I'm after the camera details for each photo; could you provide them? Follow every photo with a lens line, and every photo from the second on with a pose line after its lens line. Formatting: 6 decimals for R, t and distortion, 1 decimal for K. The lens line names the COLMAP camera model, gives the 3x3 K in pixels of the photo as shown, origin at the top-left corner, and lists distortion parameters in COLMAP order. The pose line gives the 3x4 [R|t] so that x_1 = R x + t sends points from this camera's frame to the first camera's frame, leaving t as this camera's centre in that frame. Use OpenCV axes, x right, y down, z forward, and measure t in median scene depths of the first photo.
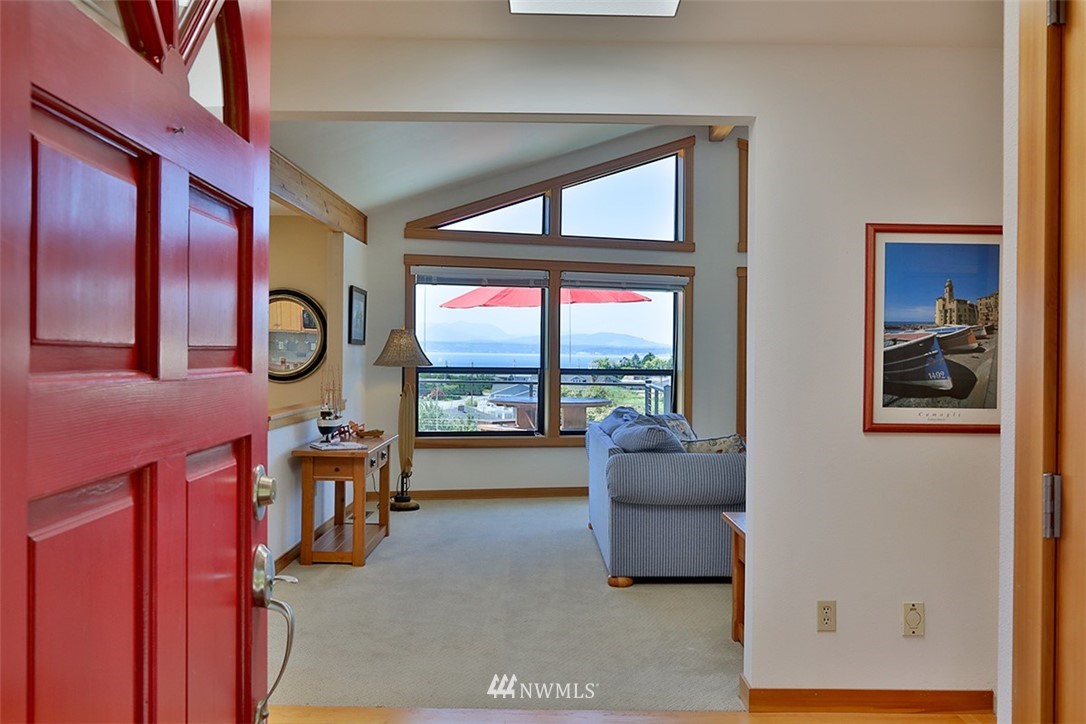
lens RADIAL K [[1020.3, 0, 543.0], [0, 1020.3, 362.0], [0, 0, 1]] dist [-0.000630, -0.000221]
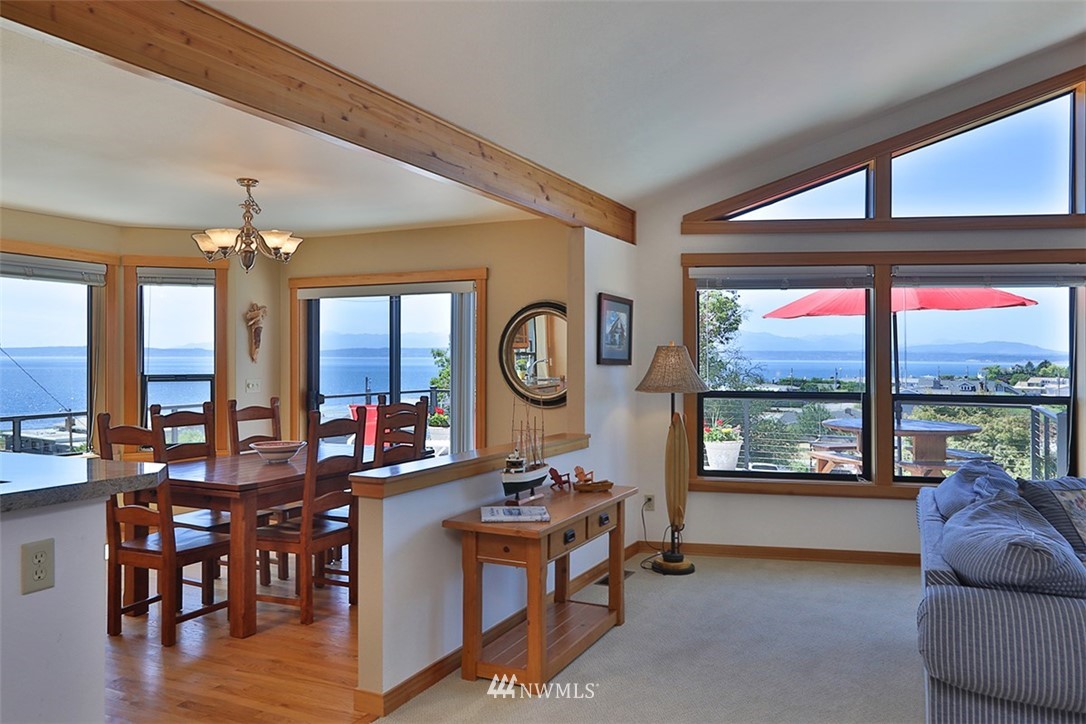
lens RADIAL K [[813.7, 0, 551.6], [0, 813.7, 356.4], [0, 0, 1]] dist [0.007274, 0.006233]
pose [[0.904477, -0.009889, -0.426408, 0.047824], [0.003479, 0.999869, -0.015810, -0.013187], [0.426509, 0.012816, 0.904393, 0.362280]]
